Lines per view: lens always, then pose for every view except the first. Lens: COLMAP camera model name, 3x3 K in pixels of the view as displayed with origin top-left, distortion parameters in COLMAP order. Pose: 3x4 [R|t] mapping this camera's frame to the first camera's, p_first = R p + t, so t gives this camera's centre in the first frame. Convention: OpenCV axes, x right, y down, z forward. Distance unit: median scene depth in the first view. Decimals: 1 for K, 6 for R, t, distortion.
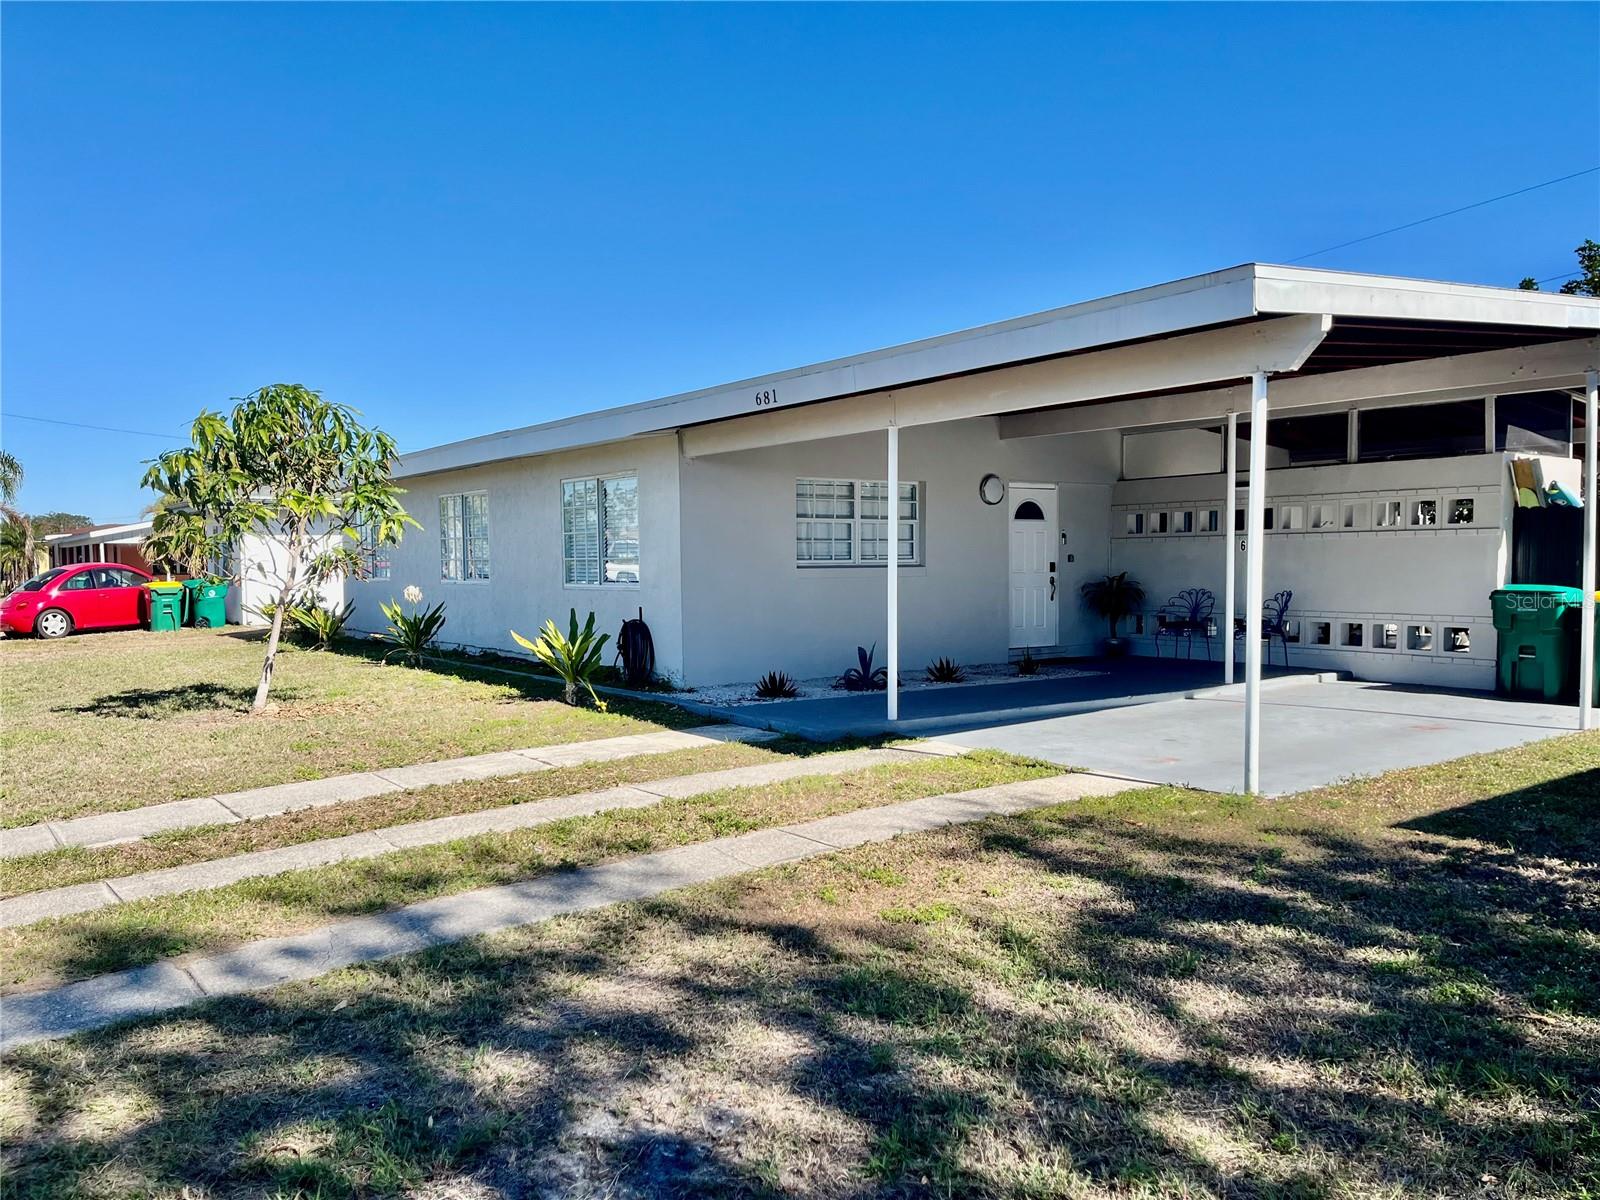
lens RADIAL K [[1209.9, 0, 800.0], [0, 1209.9, 600.0], [0, 0, 1]] dist [0.098369, -0.111632]
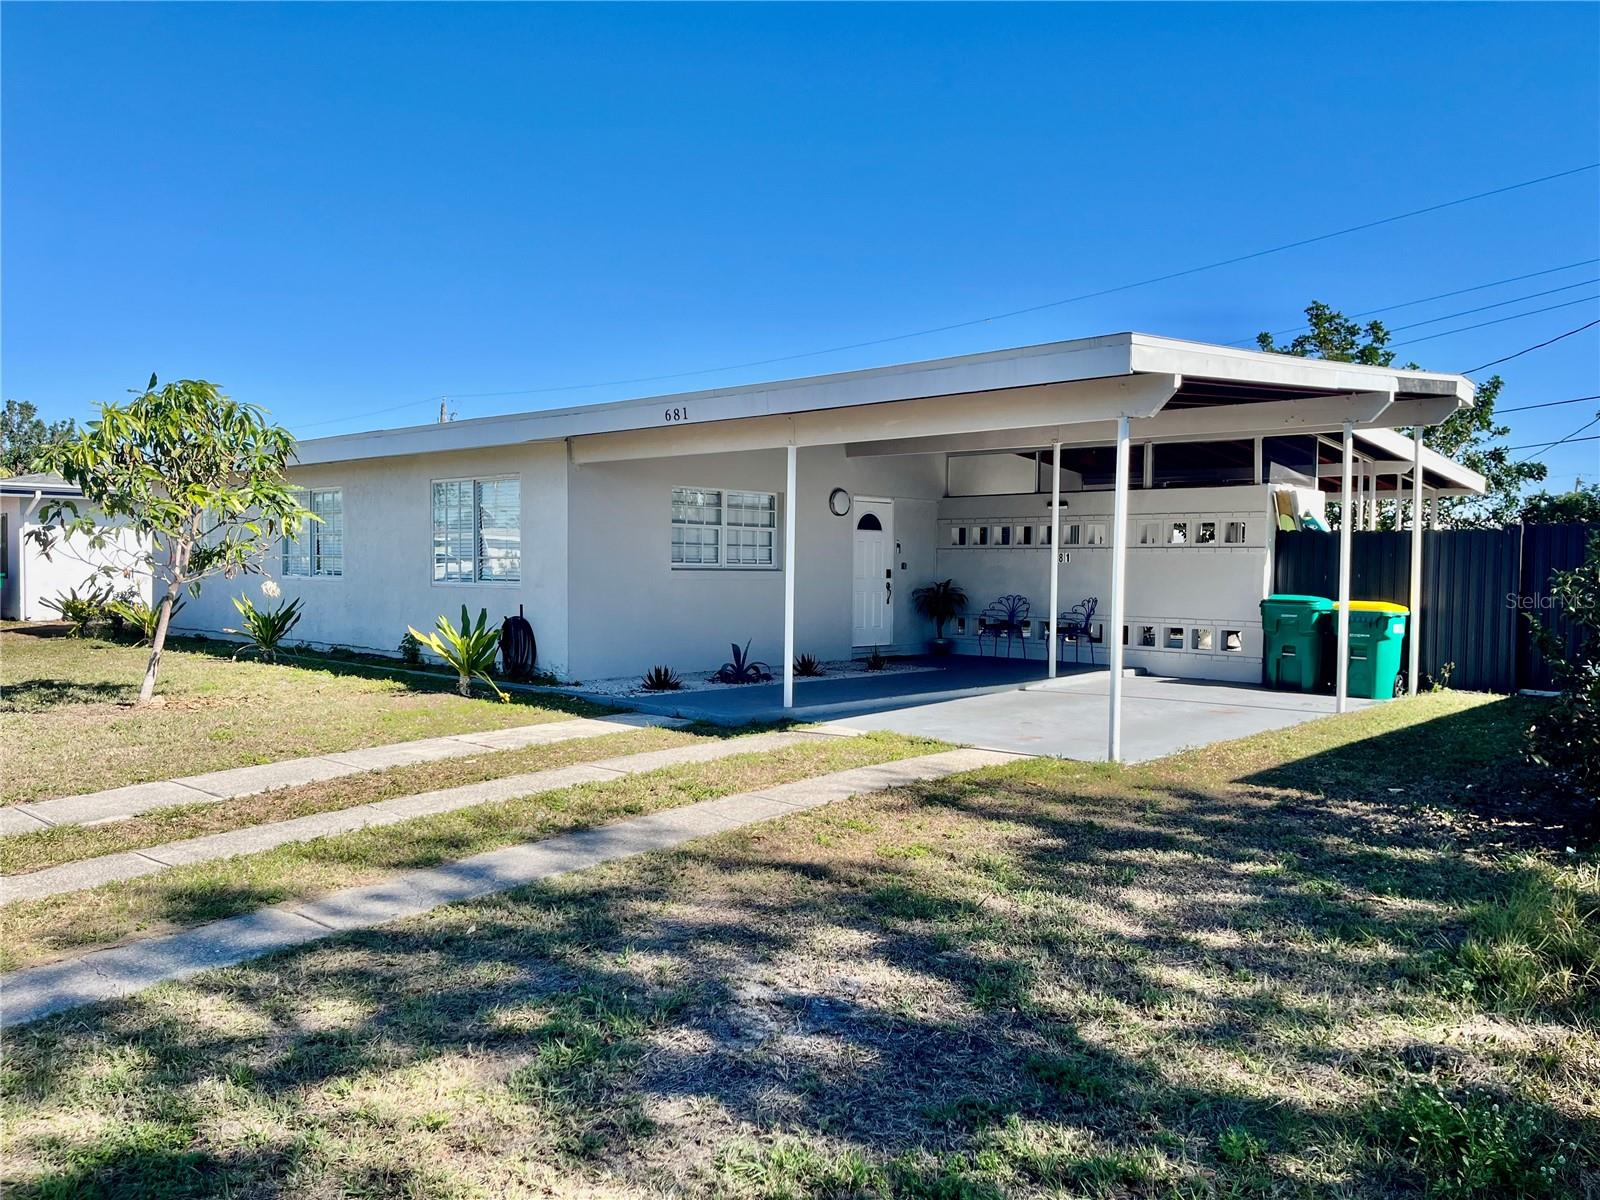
lens RADIAL K [[1209.9, 0, 800.0], [0, 1209.9, 600.0], [0, 0, 1]] dist [0.098369, -0.111632]
pose [[0.981606, 0.013295, 0.190457, -0.125762], [-0.012618, 0.999909, -0.004768, 0.004778], [-0.190503, 0.002277, 0.981684, -0.098586]]
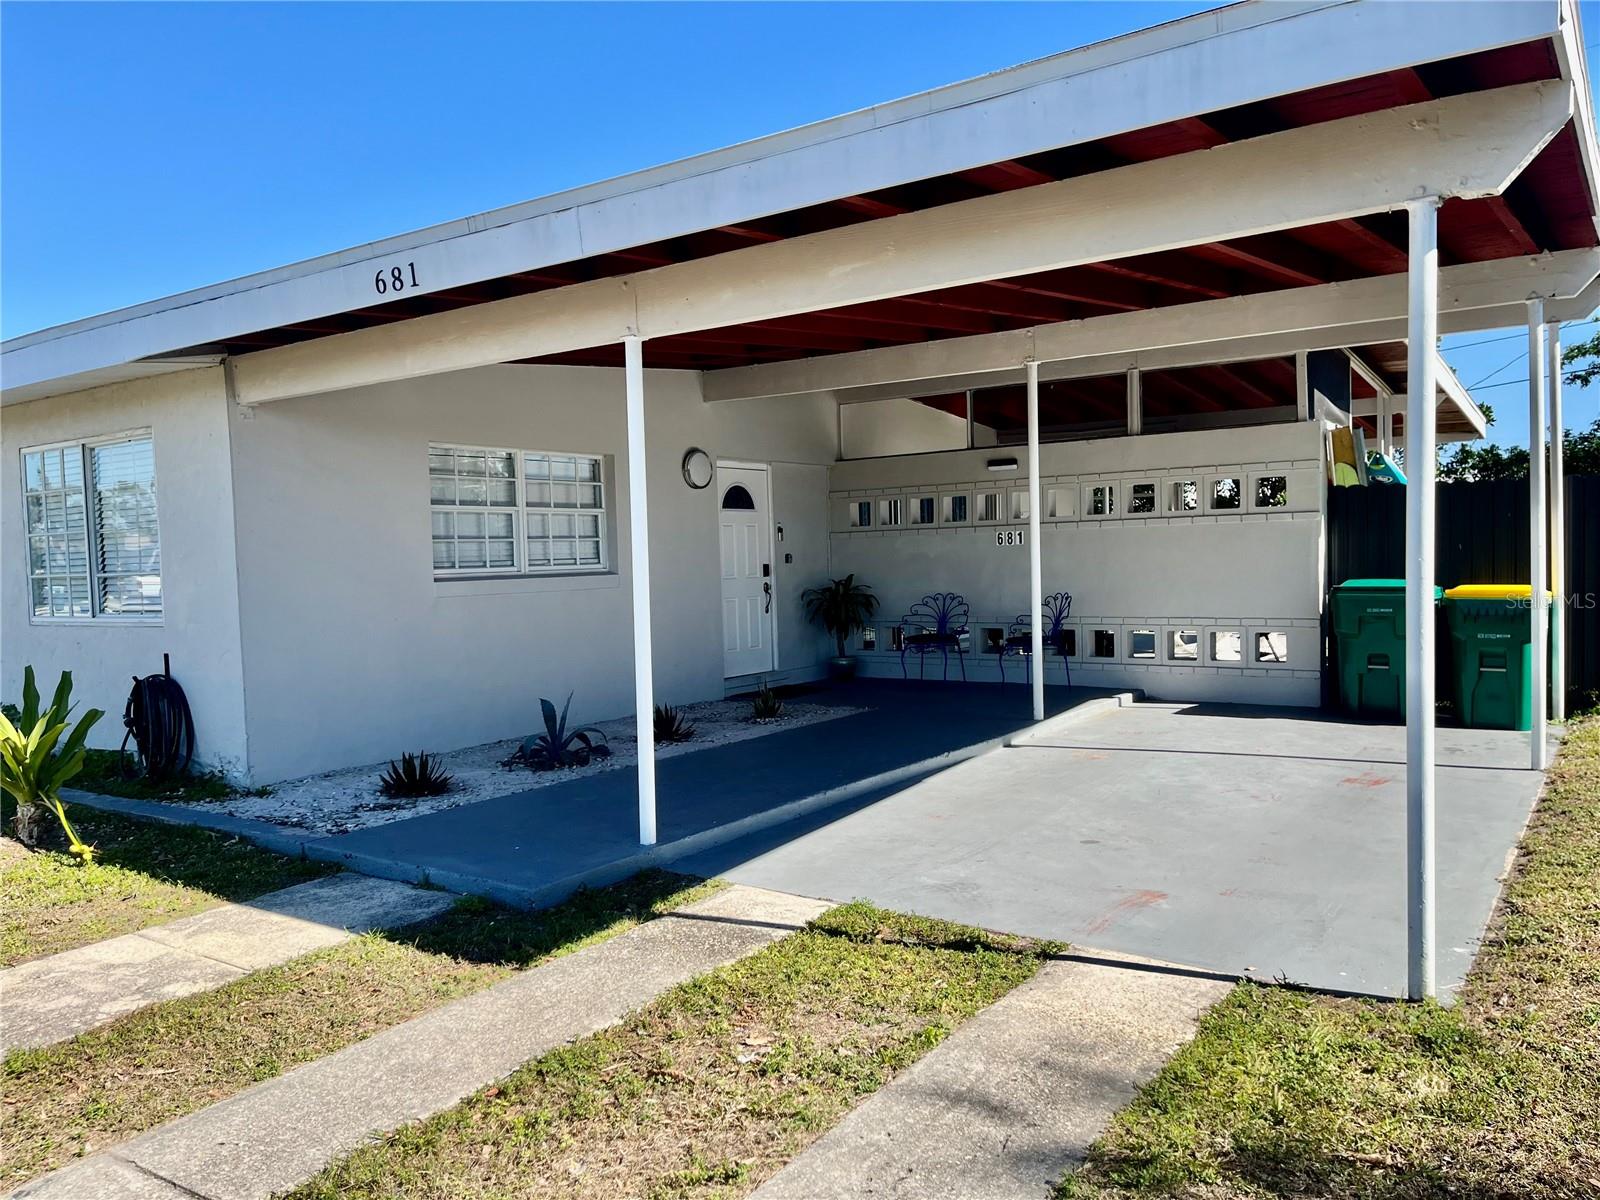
lens RADIAL K [[1195.0, 0, 790.7], [0, 1195.0, 601.0], [0, 0, 1]] dist [0.075030, -0.093100]
pose [[0.945802, -0.033390, 0.323022, -0.040773], [0.032949, 0.999434, 0.006832, -0.018960], [-0.323067, 0.004181, 0.946367, 0.429159]]
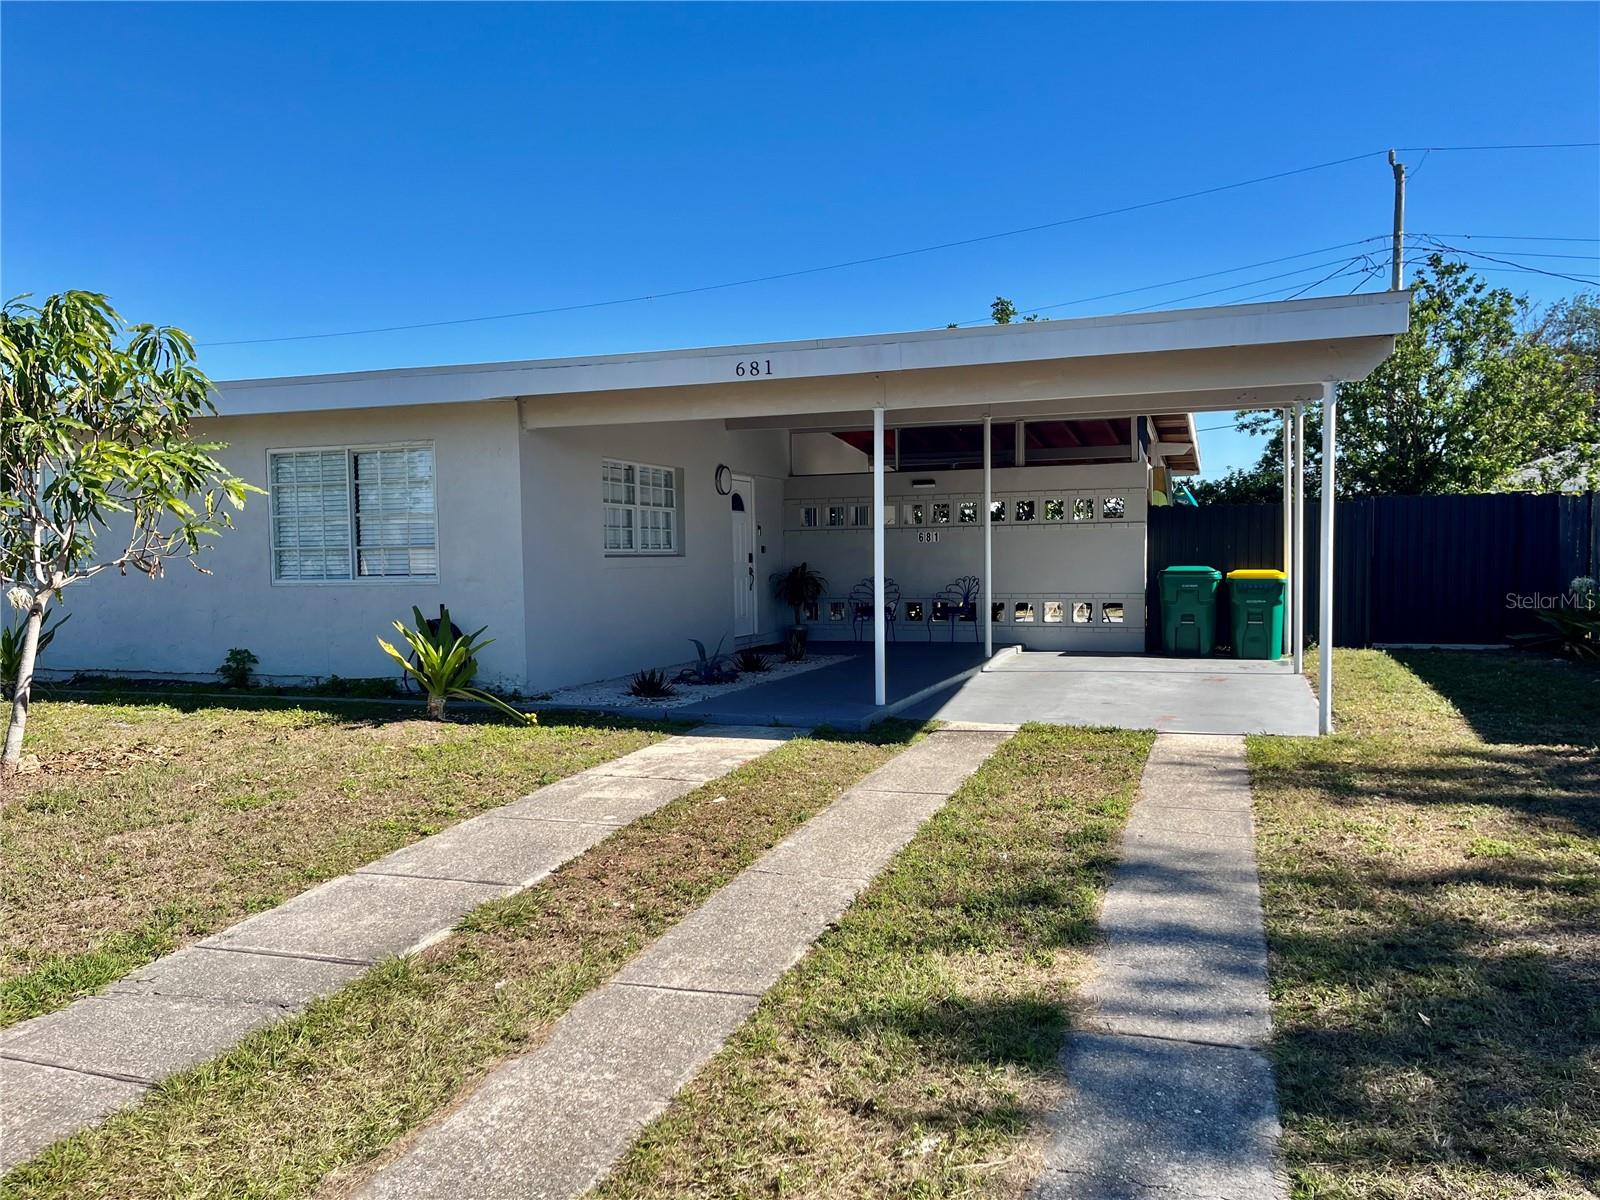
lens RADIAL K [[1209.9, 0, 800.0], [0, 1209.9, 600.0], [0, 0, 1]] dist [0.098369, -0.111632]
pose [[0.821541, -0.024477, 0.569624, -0.535379], [0.025870, 0.999649, 0.005645, 0.005954], [-0.569562, 0.010099, 0.821886, 0.221040]]
